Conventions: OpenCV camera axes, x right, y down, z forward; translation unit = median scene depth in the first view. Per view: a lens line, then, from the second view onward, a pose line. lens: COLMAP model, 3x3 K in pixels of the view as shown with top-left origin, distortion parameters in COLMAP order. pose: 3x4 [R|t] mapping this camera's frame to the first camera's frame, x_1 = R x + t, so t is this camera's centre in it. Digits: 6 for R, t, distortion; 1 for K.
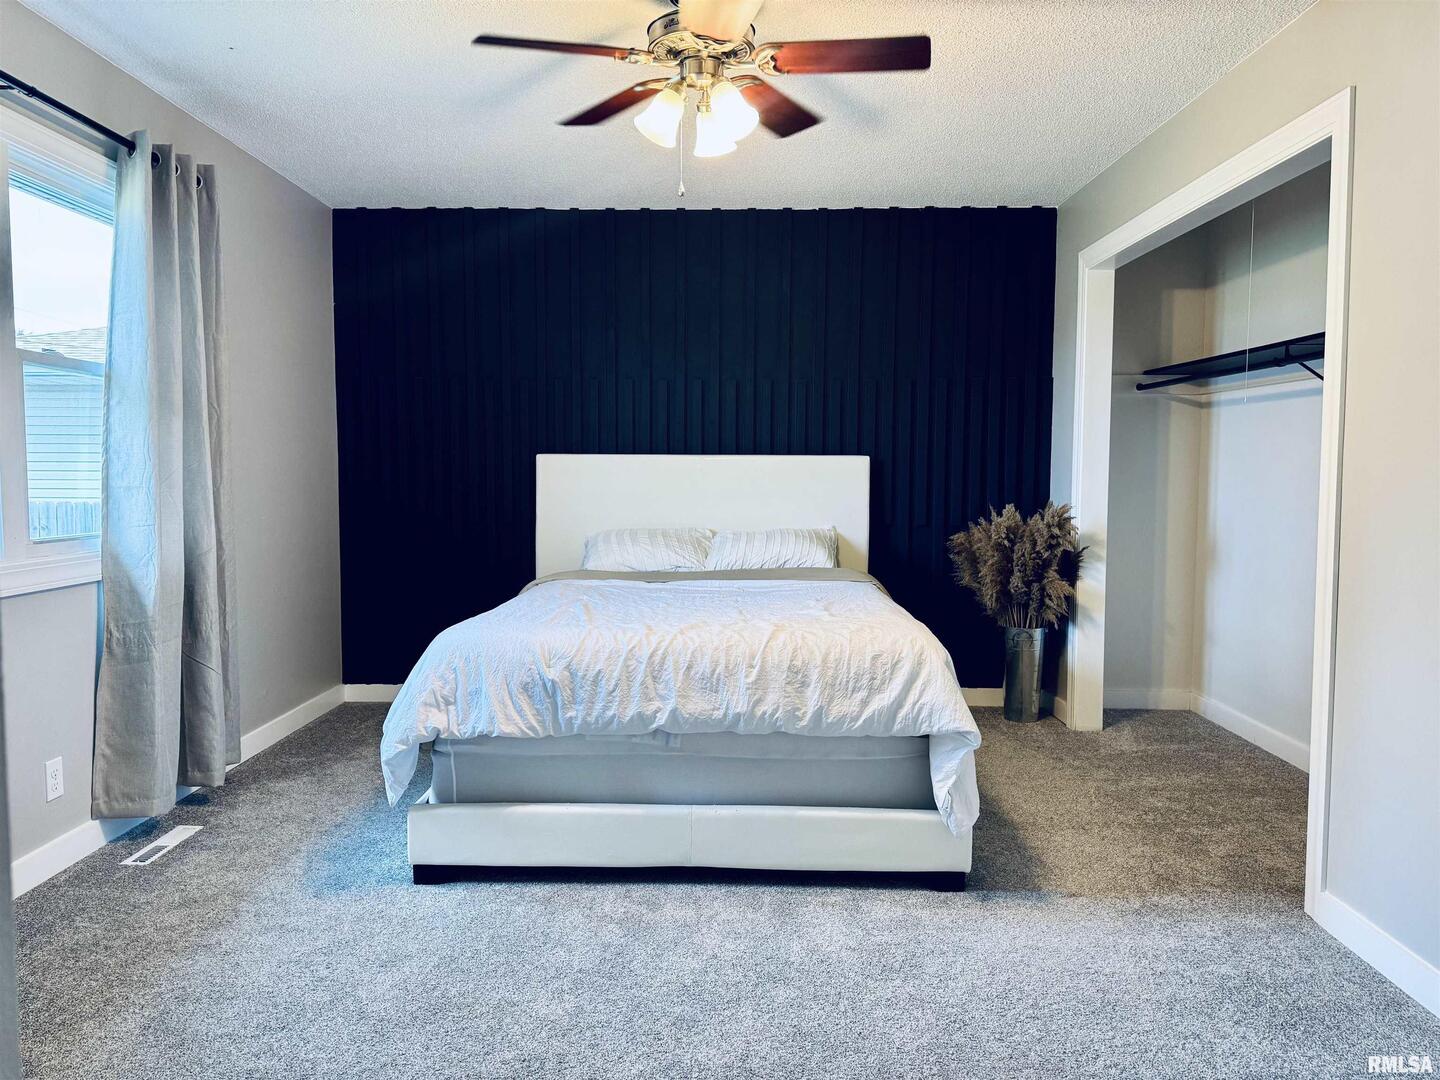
lens RADIAL K [[1007.8, 0, 721.1], [0, 1007.8, 534.5], [0, 0, 1]] dist [0.145763, -0.198452]
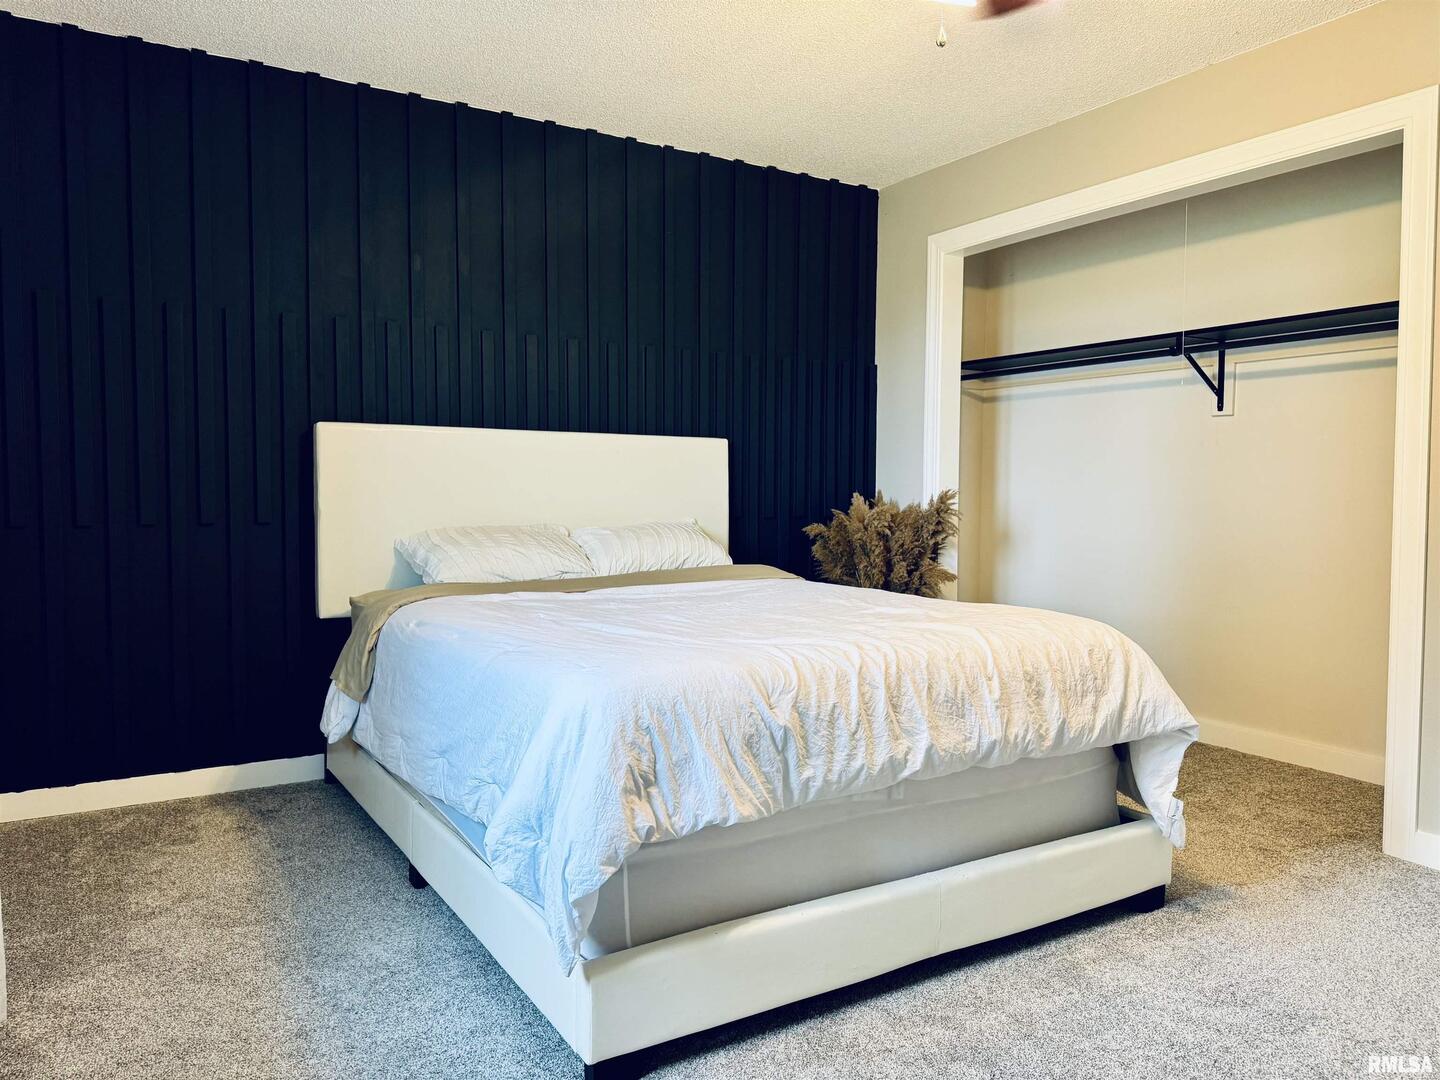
lens RADIAL K [[1007.4, 0, 716.3], [0, 1007.4, 540.1], [0, 0, 1]] dist [0.088225, -0.107105]
pose [[0.845424, -0.027158, 0.533405, -0.556559], [0.033369, 0.999441, -0.002003, 0.019862], [-0.533053, 0.019493, 0.845857, 0.455630]]
